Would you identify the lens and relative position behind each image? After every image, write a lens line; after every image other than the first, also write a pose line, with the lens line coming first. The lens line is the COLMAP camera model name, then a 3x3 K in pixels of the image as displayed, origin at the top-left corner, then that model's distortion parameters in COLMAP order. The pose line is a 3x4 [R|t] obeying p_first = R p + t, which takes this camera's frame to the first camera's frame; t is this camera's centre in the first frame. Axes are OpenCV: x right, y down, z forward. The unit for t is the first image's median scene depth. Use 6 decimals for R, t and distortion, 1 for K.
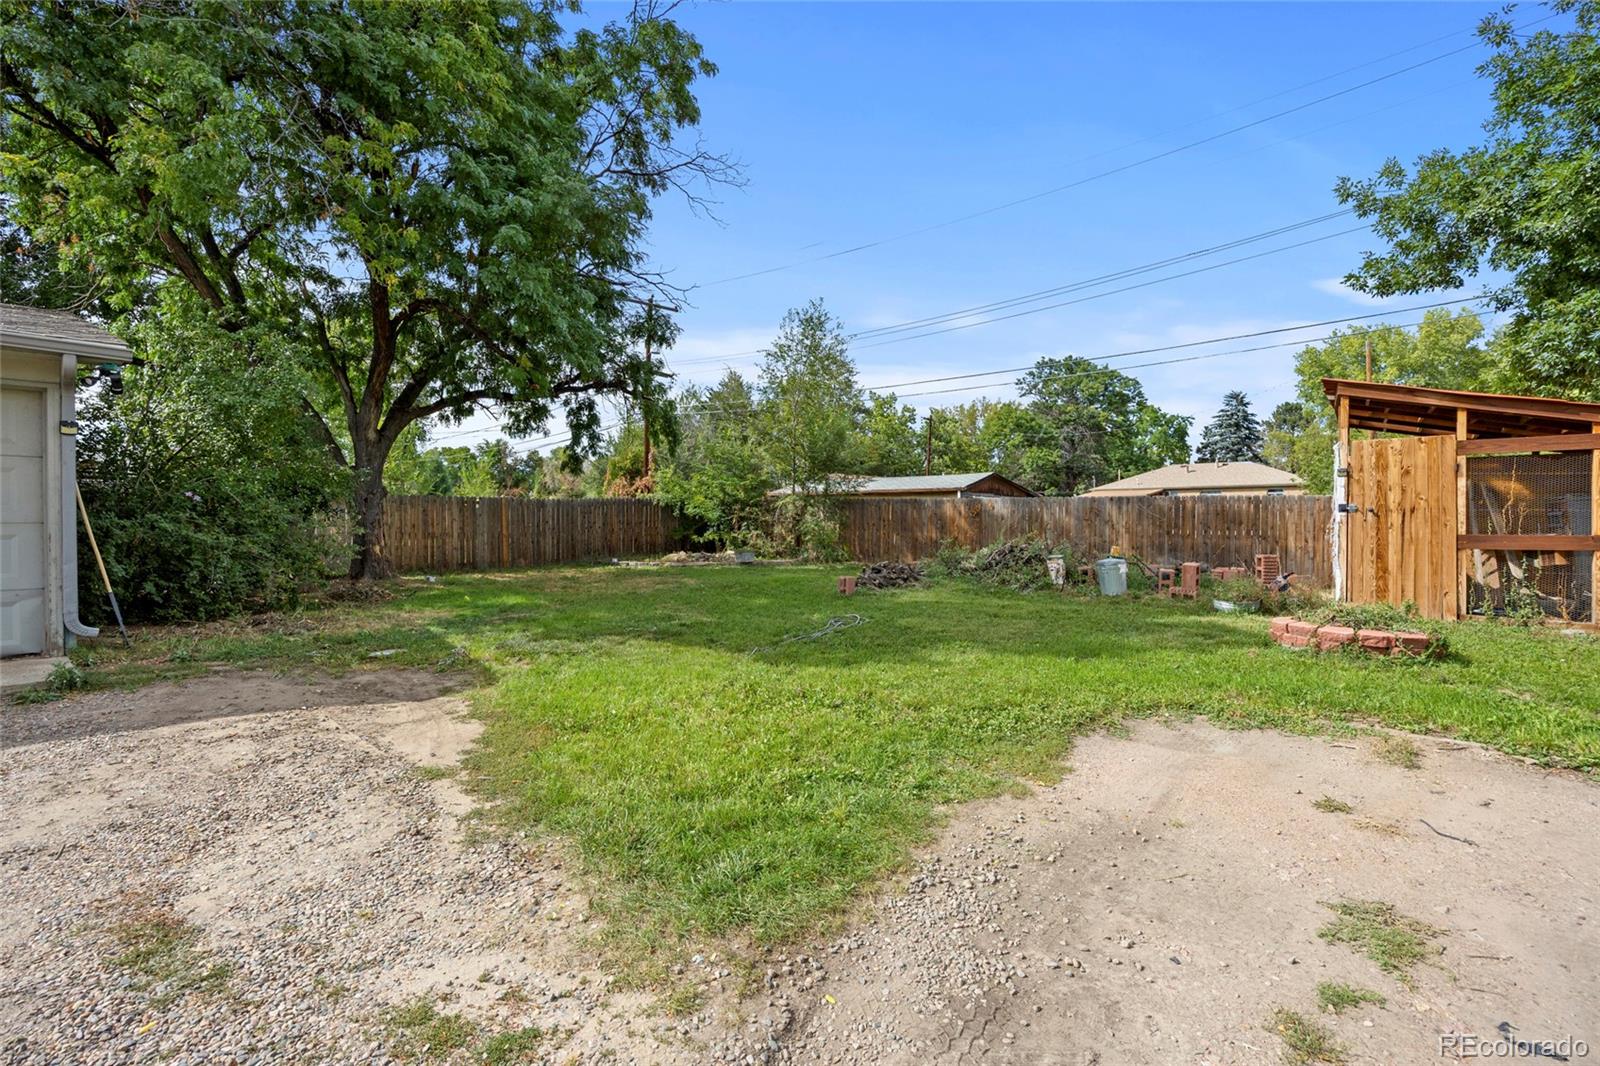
lens RADIAL K [[706.0, 0, 798.7], [0, 706.0, 529.6], [0, 0, 1]] dist [-0.001622, -0.000209]
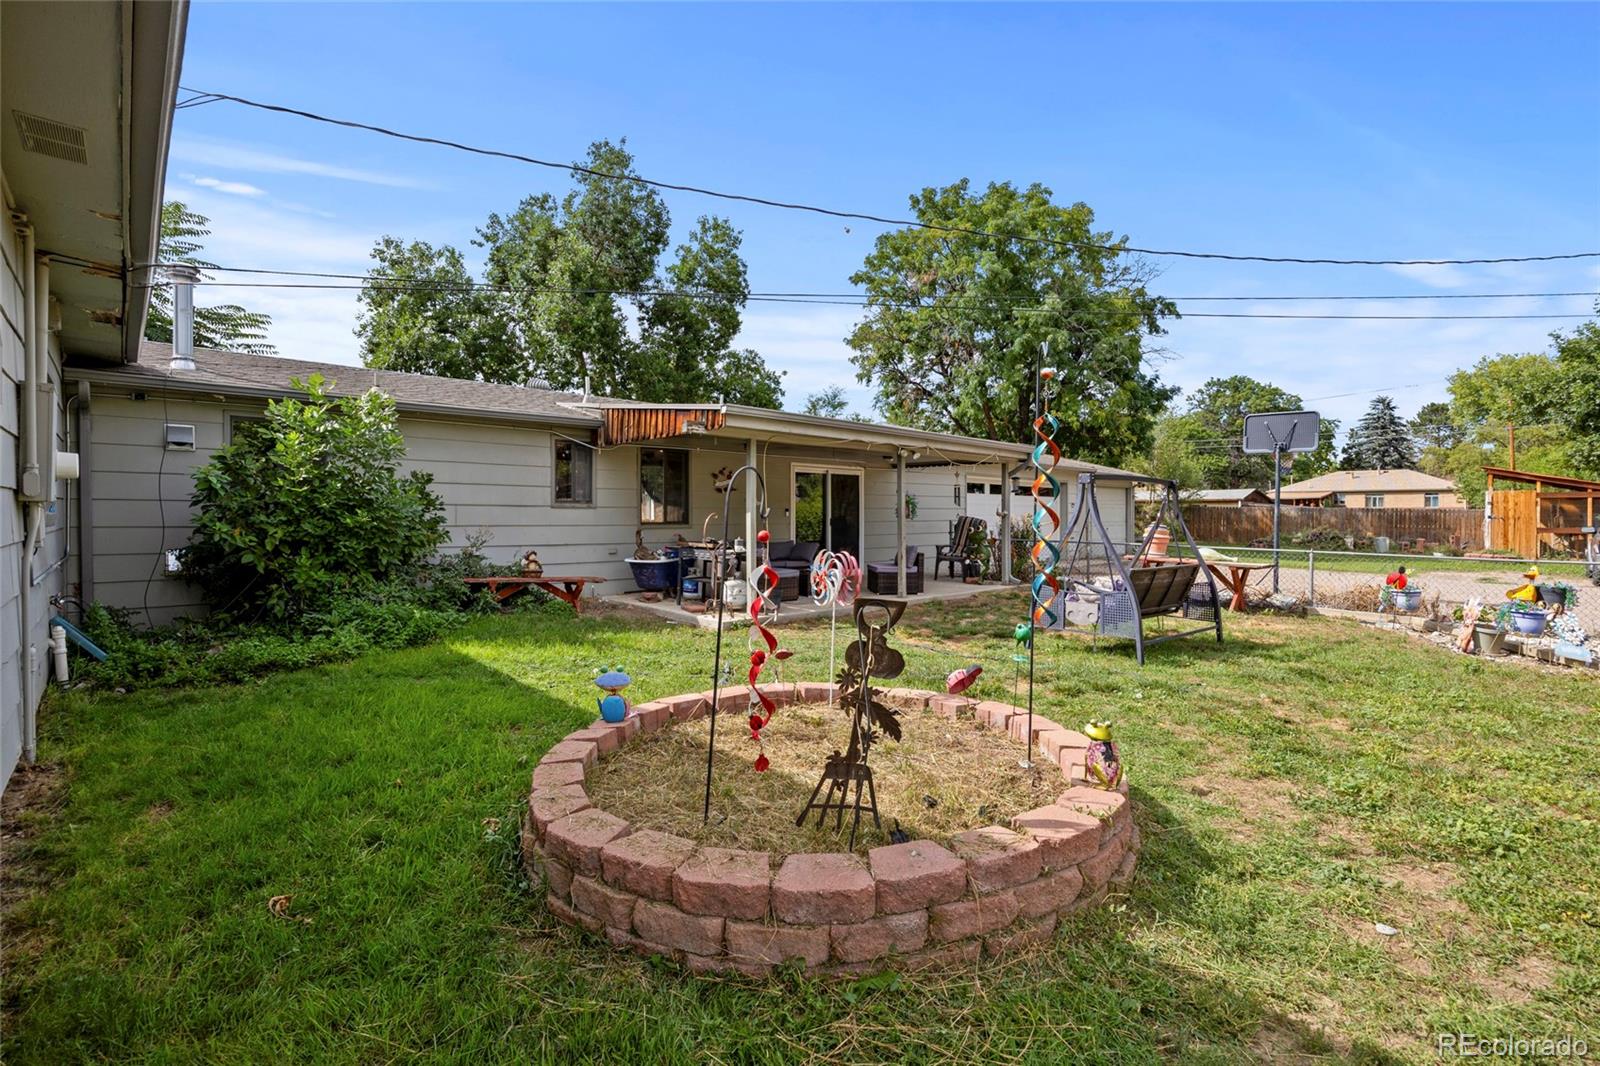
lens RADIAL K [[706.8, 0, 805.2], [0, 706.8, 517.4], [0, 0, 1]] dist [0.000217, -0.000240]
pose [[0.993495, 0.006383, -0.113698, -0.269179], [-0.006902, 0.999967, -0.004179, -0.000282], [0.113668, 0.004936, 0.993507, -0.350885]]
